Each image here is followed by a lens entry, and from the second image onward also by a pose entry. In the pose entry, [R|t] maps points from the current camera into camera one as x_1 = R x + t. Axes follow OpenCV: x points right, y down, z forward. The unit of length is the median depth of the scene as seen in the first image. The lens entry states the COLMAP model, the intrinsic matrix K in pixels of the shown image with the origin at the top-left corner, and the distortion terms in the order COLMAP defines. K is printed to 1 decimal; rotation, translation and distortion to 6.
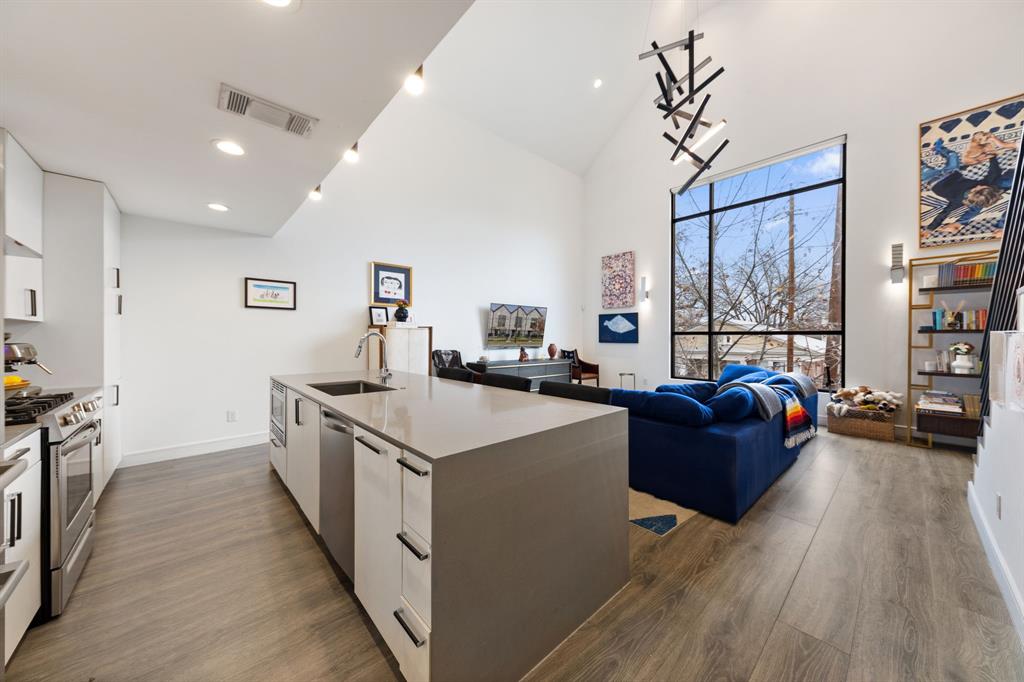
lens RADIAL K [[359.1, 0, 523.0], [0, 359.1, 338.2], [0, 0, 1]] dist [0.006497, -0.000784]
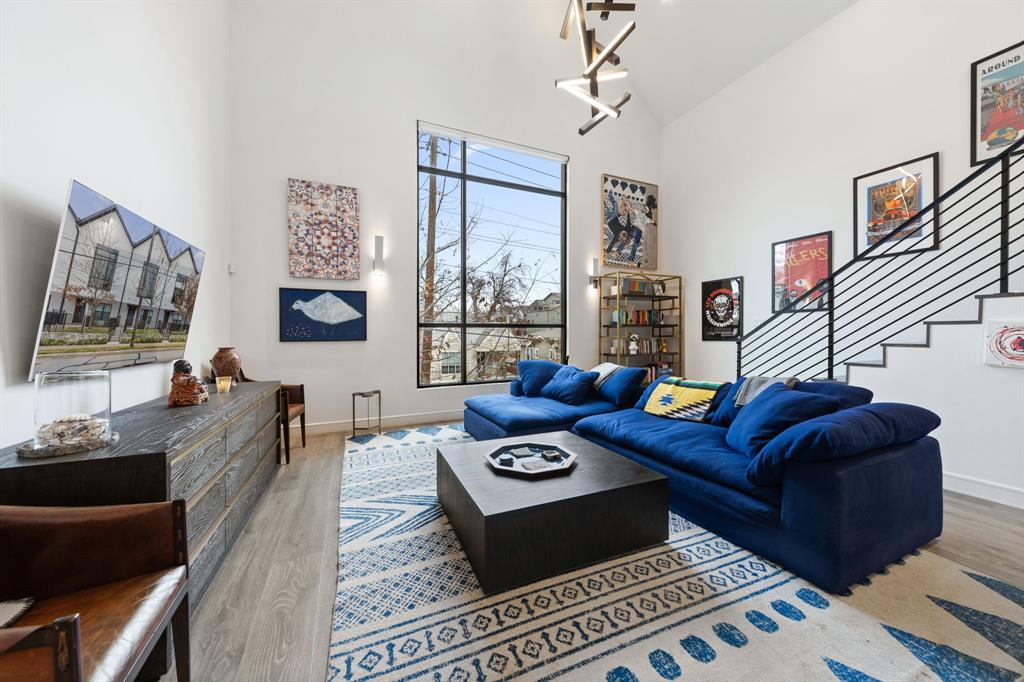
lens RADIAL K [[359.1, 0, 507.7], [0, 359.1, 336.6], [0, 0, 1]] dist [0.006497, -0.000784]
pose [[0.313474, -0.019295, 0.949401, -0.276800], [0.006861, 0.999813, 0.018054, -0.003594], [-0.949572, 0.000854, 0.313548, 0.805536]]
